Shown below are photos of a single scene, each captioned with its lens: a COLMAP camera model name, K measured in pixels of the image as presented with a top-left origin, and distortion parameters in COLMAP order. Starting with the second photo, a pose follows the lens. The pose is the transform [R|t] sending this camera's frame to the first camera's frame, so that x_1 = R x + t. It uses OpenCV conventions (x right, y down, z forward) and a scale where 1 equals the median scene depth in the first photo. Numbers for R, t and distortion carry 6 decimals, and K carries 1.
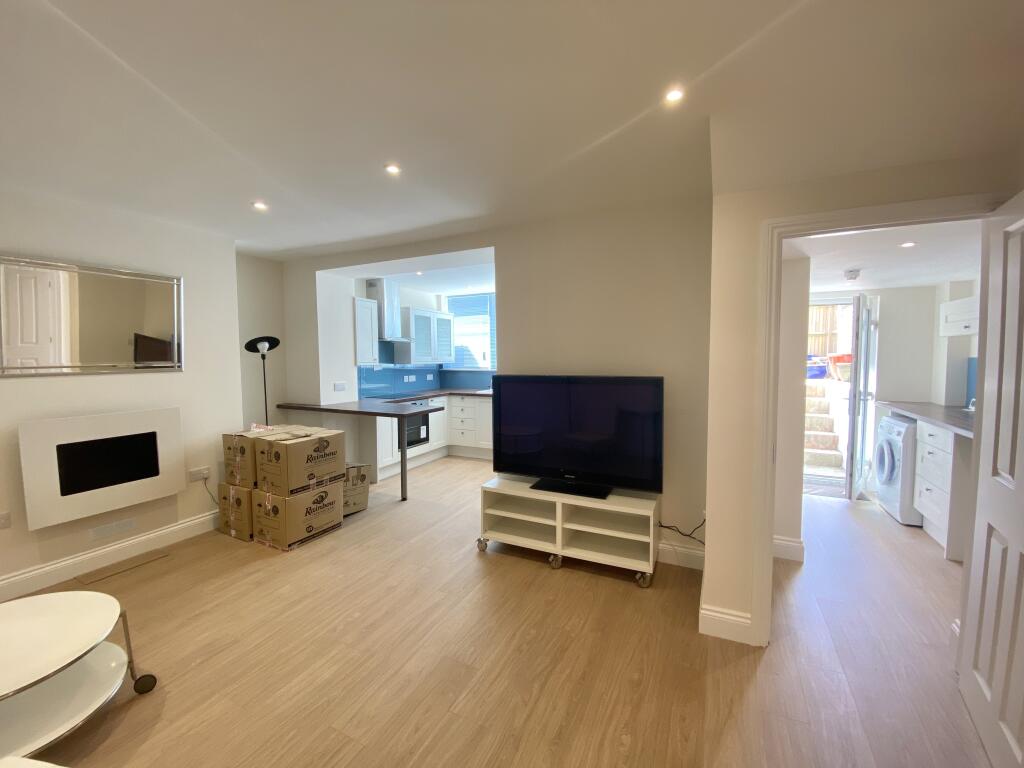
lens RADIAL K [[413.6, 0, 512.0], [0, 413.6, 384.0], [0, 0, 1]] dist [-0.026863, -0.000533]
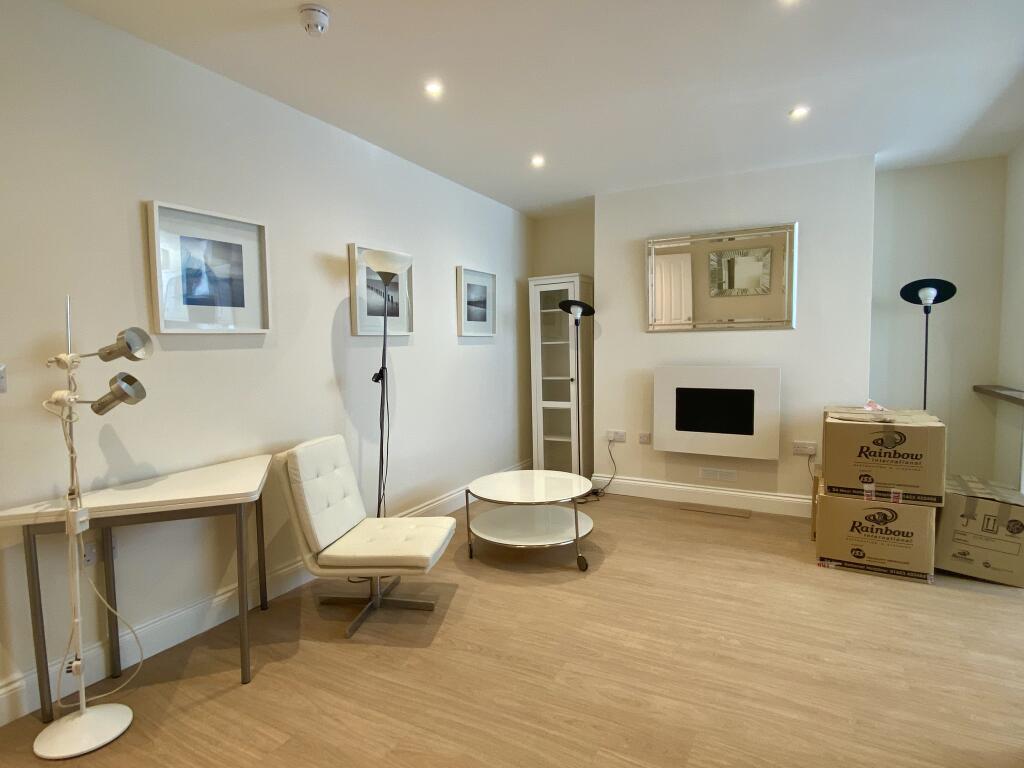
lens RADIAL K [[545.6, 0, 512.0], [0, 545.6, 384.0], [0, 0, 1]] dist [0.000726, -0.000003]
pose [[-0.032455, 0.079876, -0.996276, 0.445734], [-0.056071, 0.995086, 0.081607, 0.028367], [0.997899, 0.058510, -0.027817, 0.449438]]
